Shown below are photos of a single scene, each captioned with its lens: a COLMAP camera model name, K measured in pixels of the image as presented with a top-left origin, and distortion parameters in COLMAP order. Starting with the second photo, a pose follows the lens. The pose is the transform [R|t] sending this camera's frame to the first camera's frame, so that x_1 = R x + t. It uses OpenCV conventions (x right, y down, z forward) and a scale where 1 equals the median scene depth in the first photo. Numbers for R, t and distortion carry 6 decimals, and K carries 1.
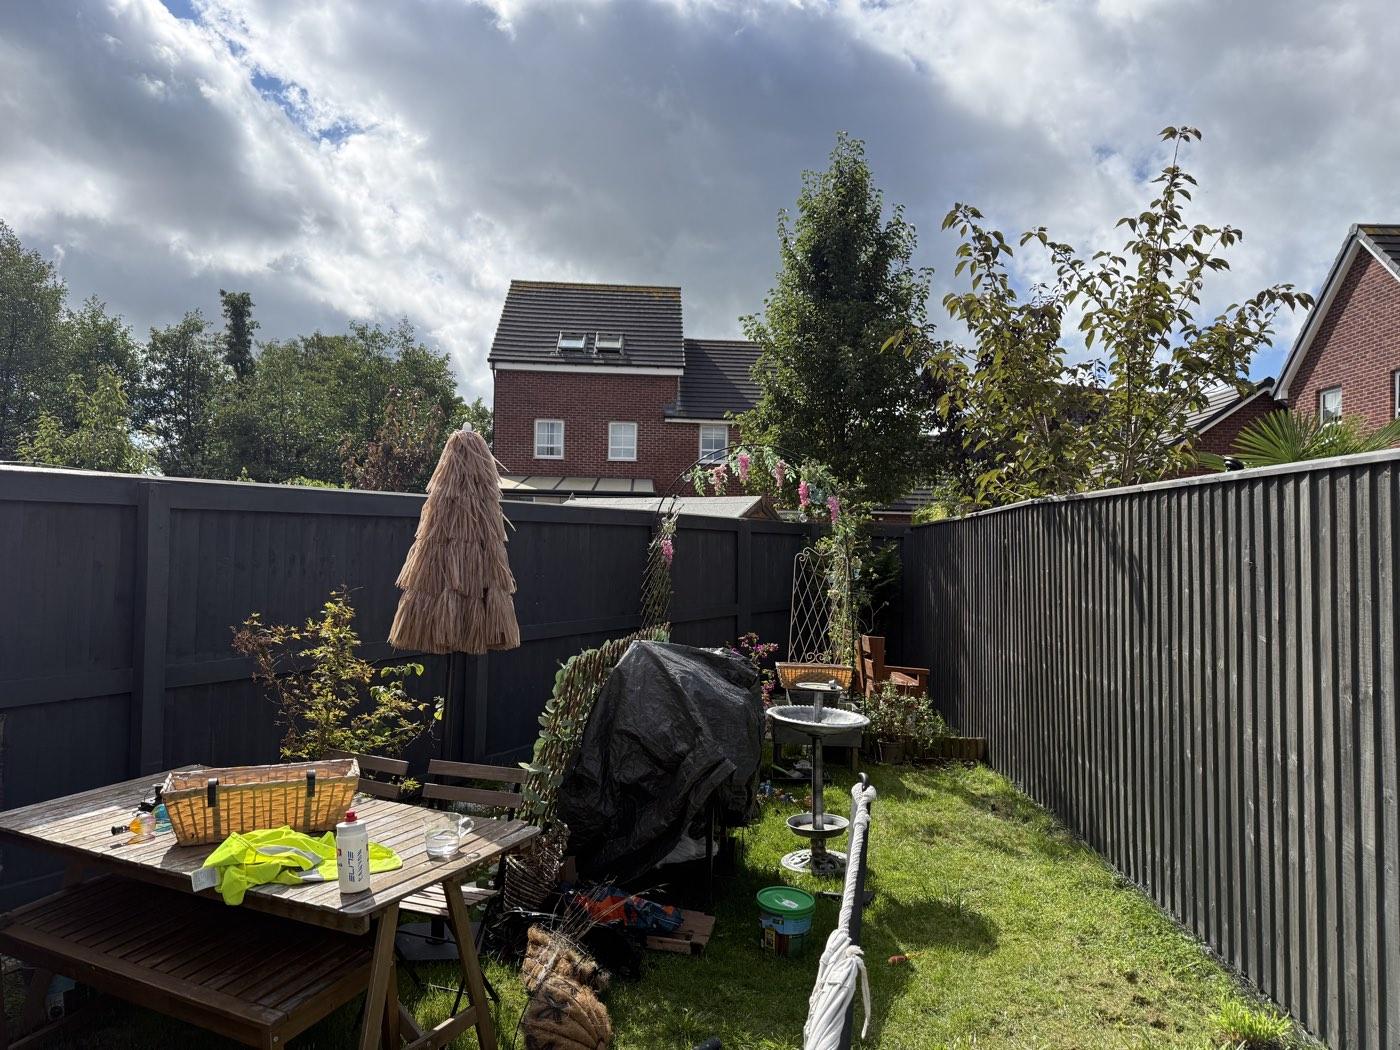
lens RADIAL K [[961.8, 0, 695.1], [0, 961.8, 505.4], [0, 0, 1]] dist [0.144849, -0.213696]
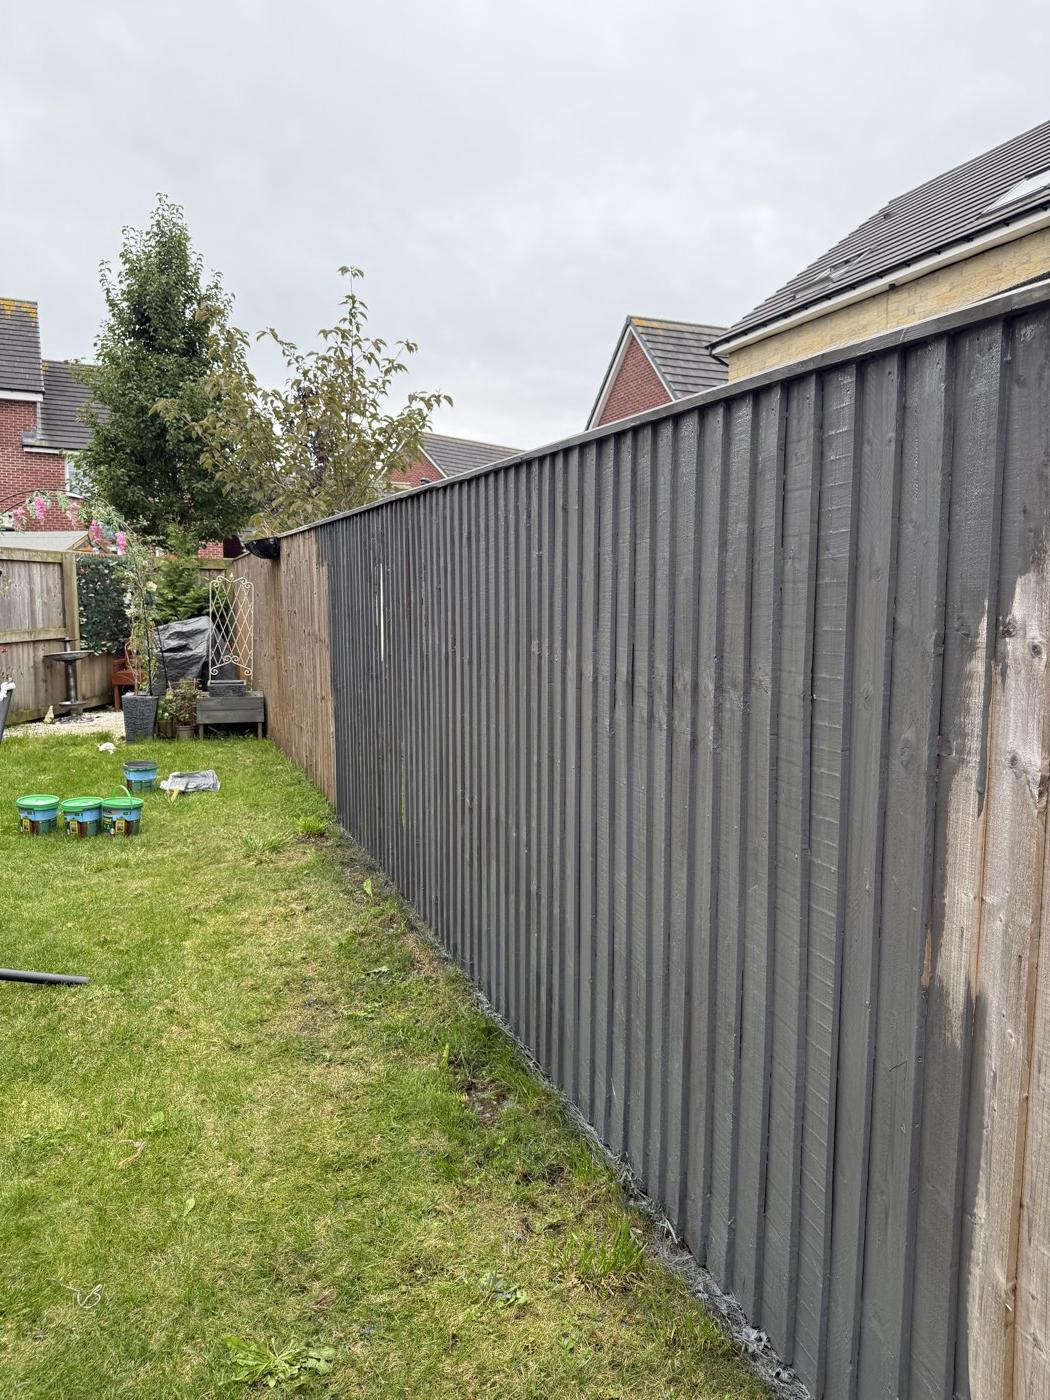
lens RADIAL K [[978.0, 0, 520.4], [0, 978.0, 672.9], [0, 0, 1]] dist [0.032954, -0.047948]
pose [[0.918100, -0.045941, 0.393677, 0.064364], [-0.005550, 0.991672, 0.128666, 0.003586], [-0.396310, -0.120313, 0.910200, -0.220770]]
